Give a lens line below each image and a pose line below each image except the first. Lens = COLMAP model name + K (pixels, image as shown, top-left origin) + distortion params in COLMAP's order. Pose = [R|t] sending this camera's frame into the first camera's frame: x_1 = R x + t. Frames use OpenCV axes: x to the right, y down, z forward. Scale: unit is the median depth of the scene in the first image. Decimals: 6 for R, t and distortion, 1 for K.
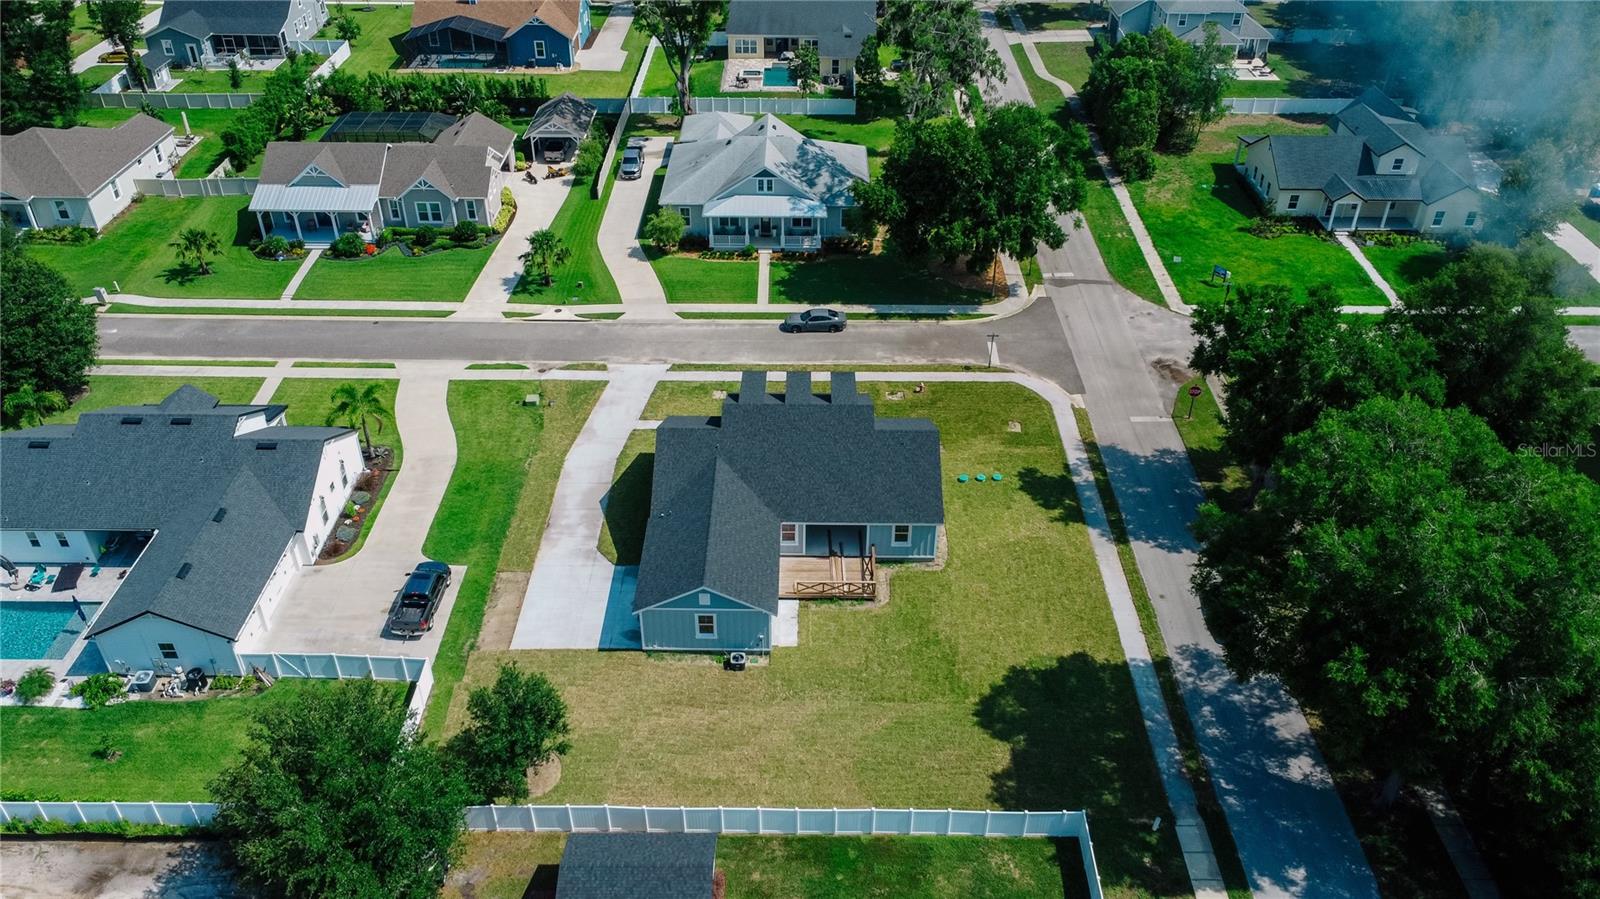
lens RADIAL K [[1208.2, 0, 804.0], [0, 1208.2, 453.4], [0, 0, 1]] dist [0.006827, -0.009982]
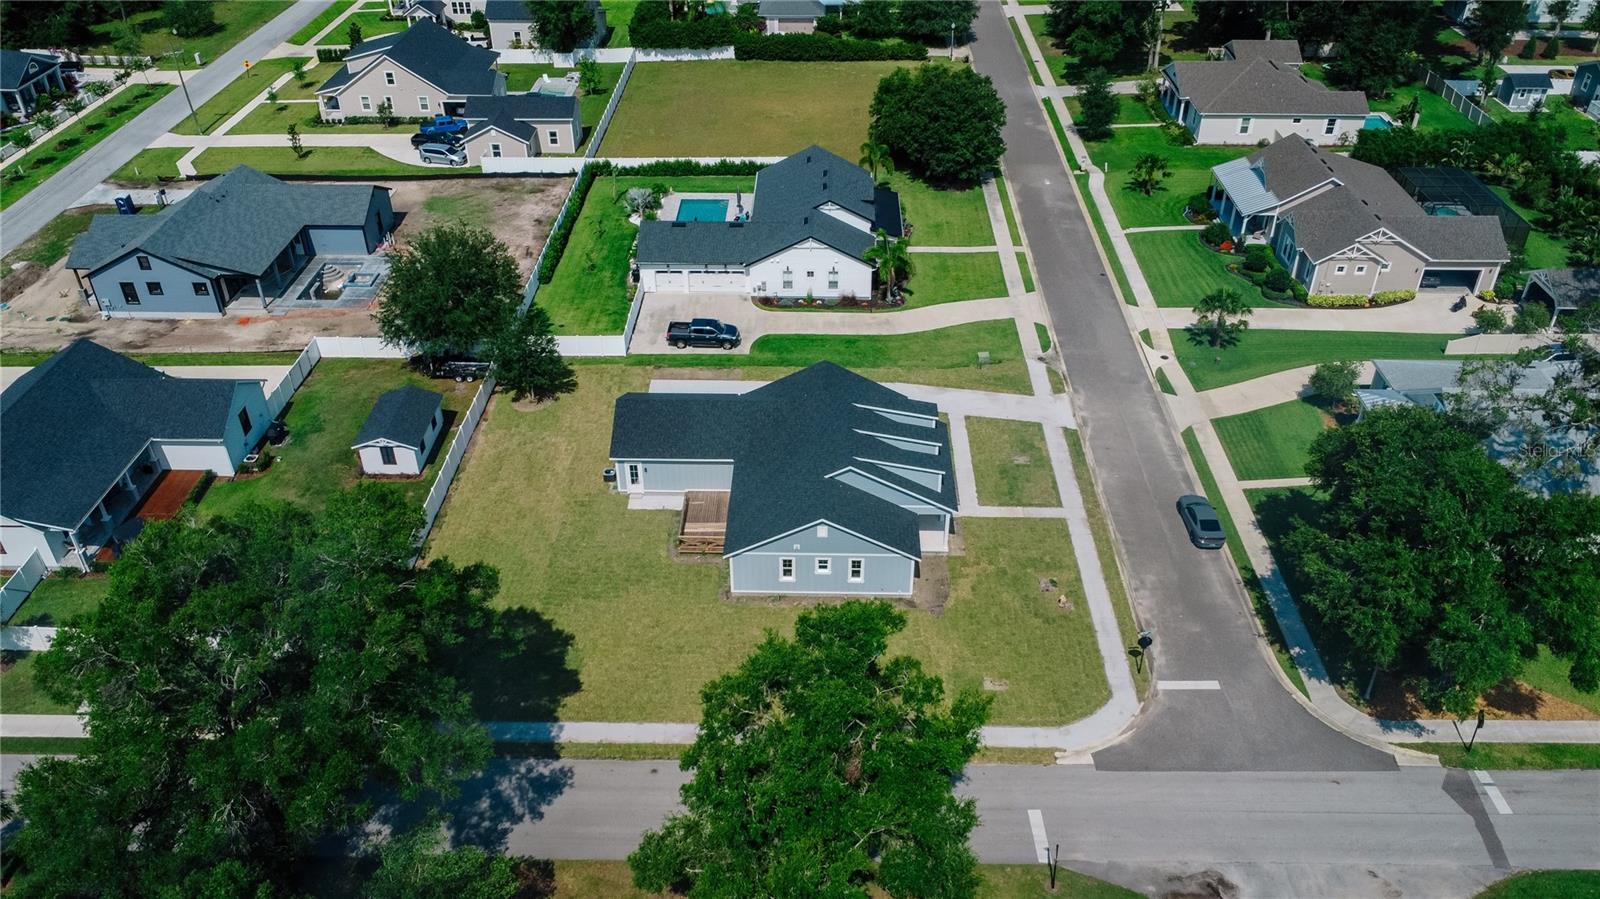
lens RADIAL K [[1208.2, 0, 804.0], [0, 1208.2, 453.4], [0, 0, 1]] dist [0.006827, -0.009982]
pose [[-0.019214, 0.566632, -0.823747, 0.623632], [-0.570438, 0.670428, 0.474474, -0.356175], [0.821116, 0.479014, 0.310347, 0.513813]]
